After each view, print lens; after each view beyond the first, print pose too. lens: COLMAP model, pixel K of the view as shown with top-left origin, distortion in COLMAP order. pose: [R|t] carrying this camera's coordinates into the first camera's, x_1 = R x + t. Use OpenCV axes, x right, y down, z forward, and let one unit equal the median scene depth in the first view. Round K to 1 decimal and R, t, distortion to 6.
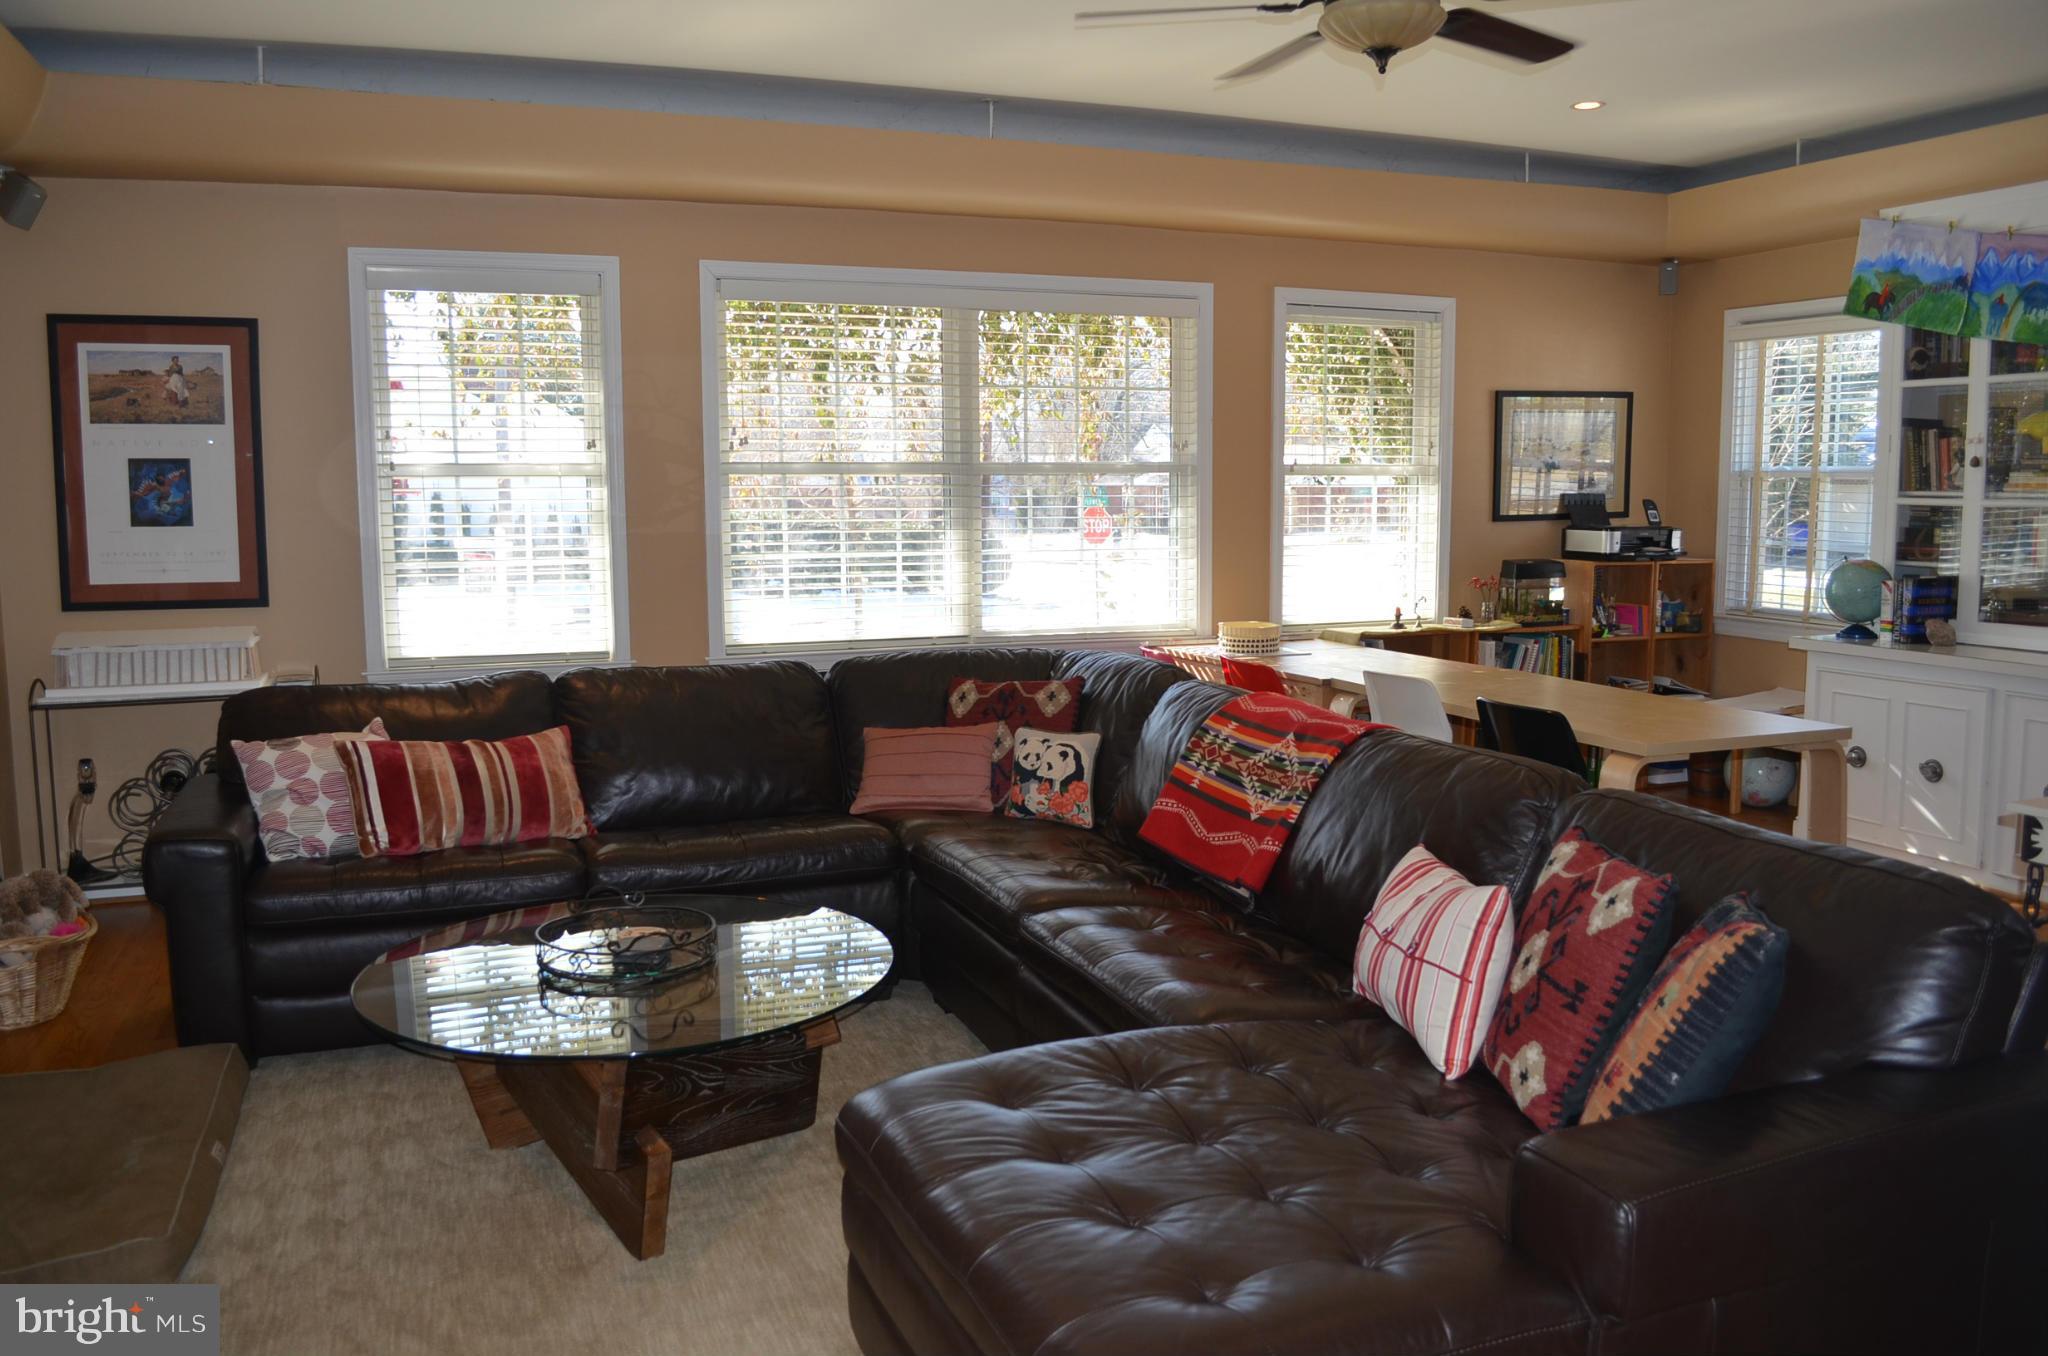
lens RADIAL K [[1602.4, 0, 1017.7], [0, 1602.4, 673.6], [0, 0, 1]] dist [-0.077540, -0.003104]
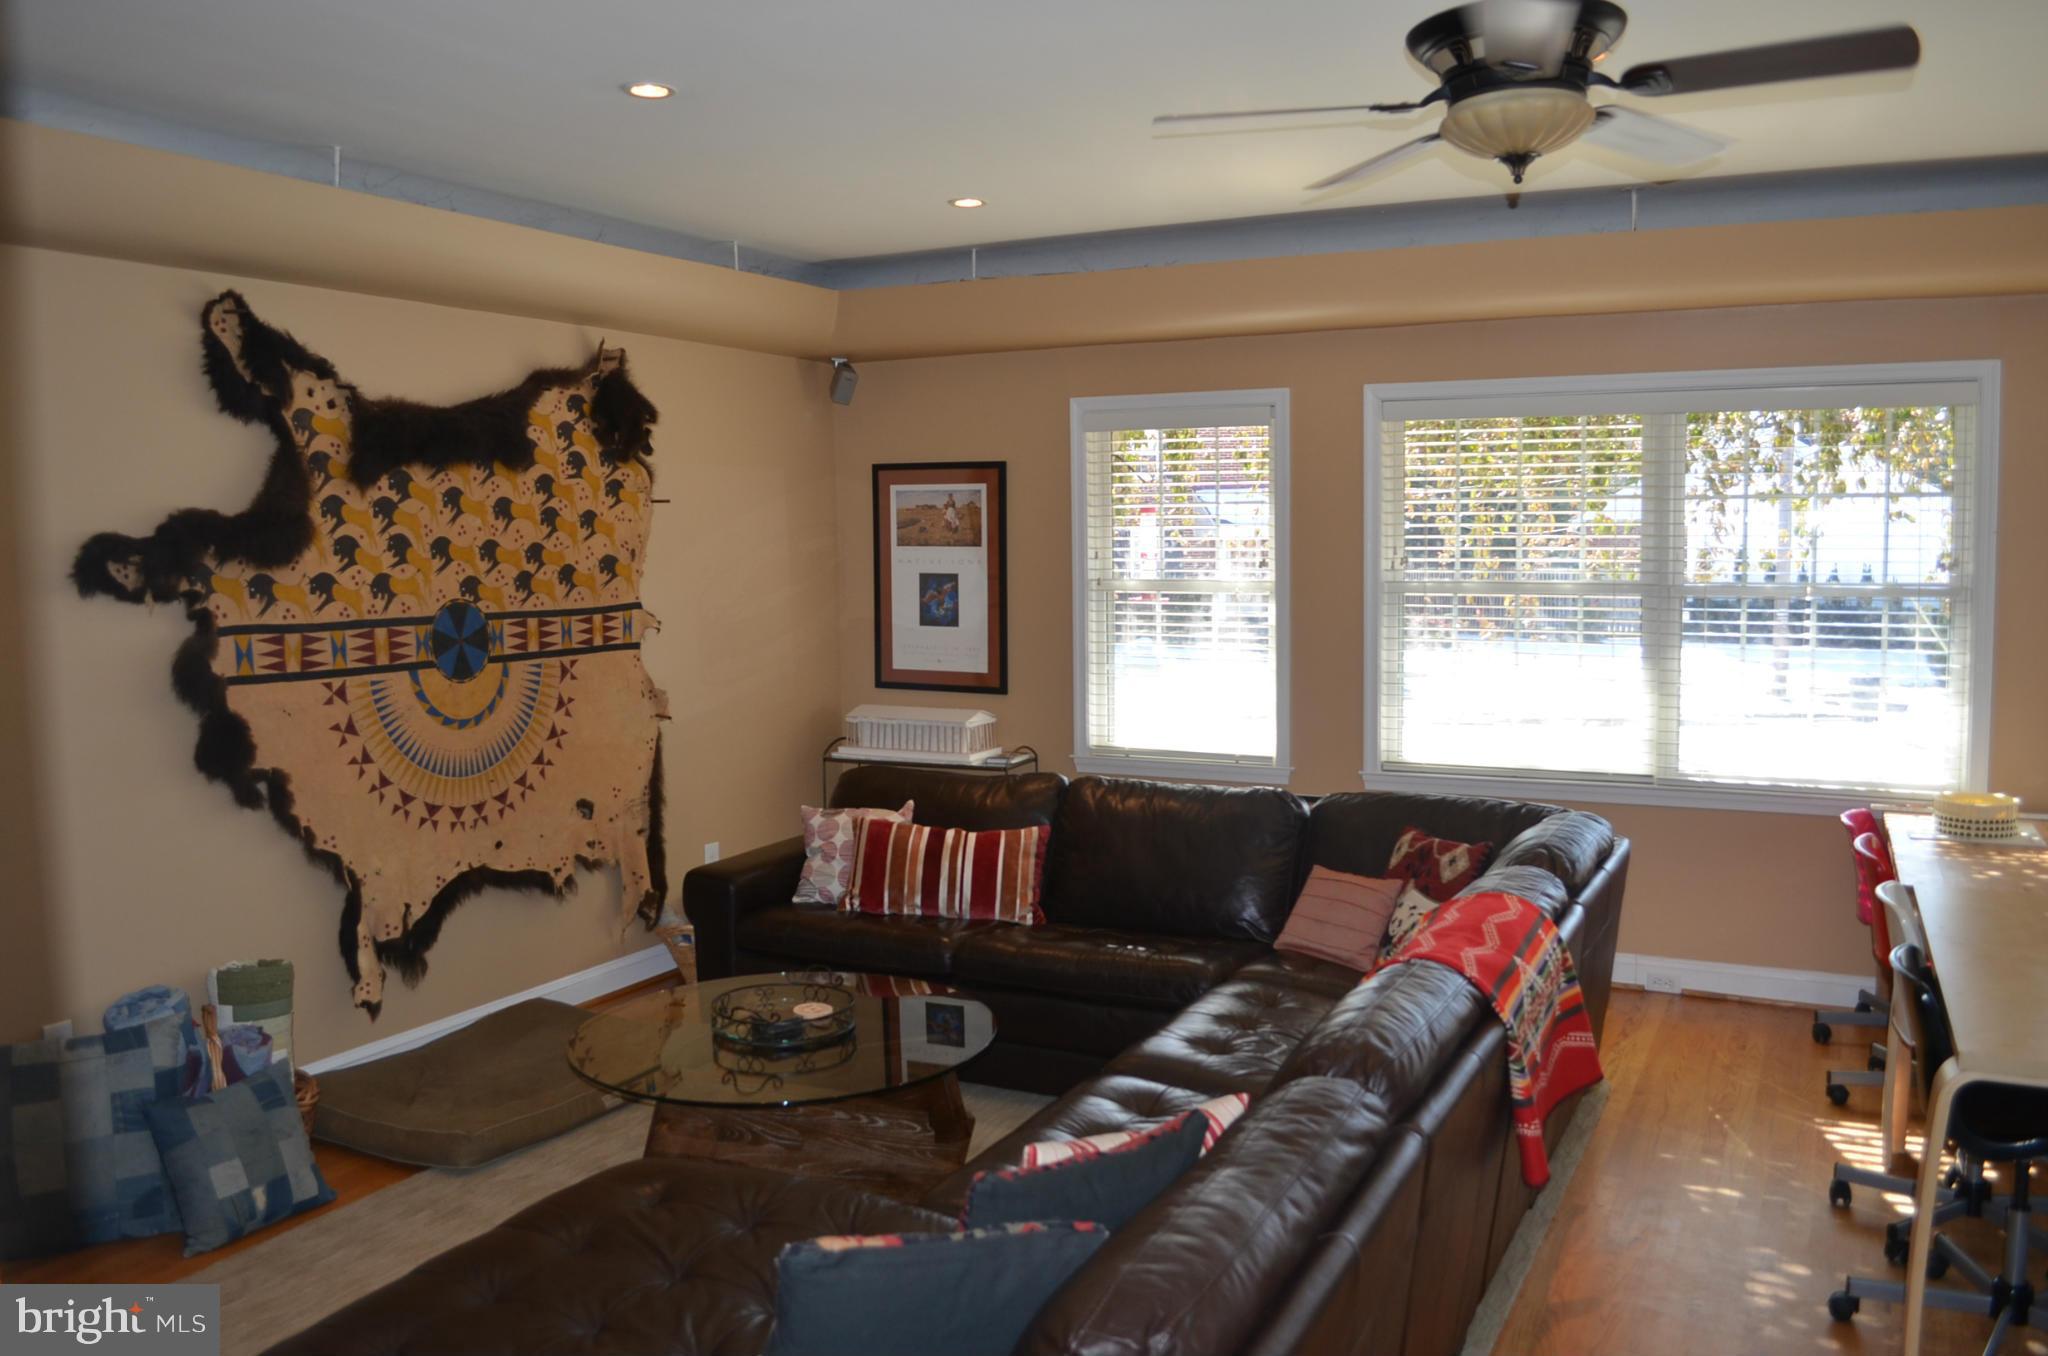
lens RADIAL K [[1602.4, 0, 1020.1], [0, 1602.4, 672.2], [0, 0, 1]] dist [-0.077540, -0.003104]
pose [[0.674699, 0.059081, -0.735724, 0.460596], [-0.082658, 0.996569, 0.004226, -0.068458], [0.733450, 0.057963, 0.677268, 0.168711]]
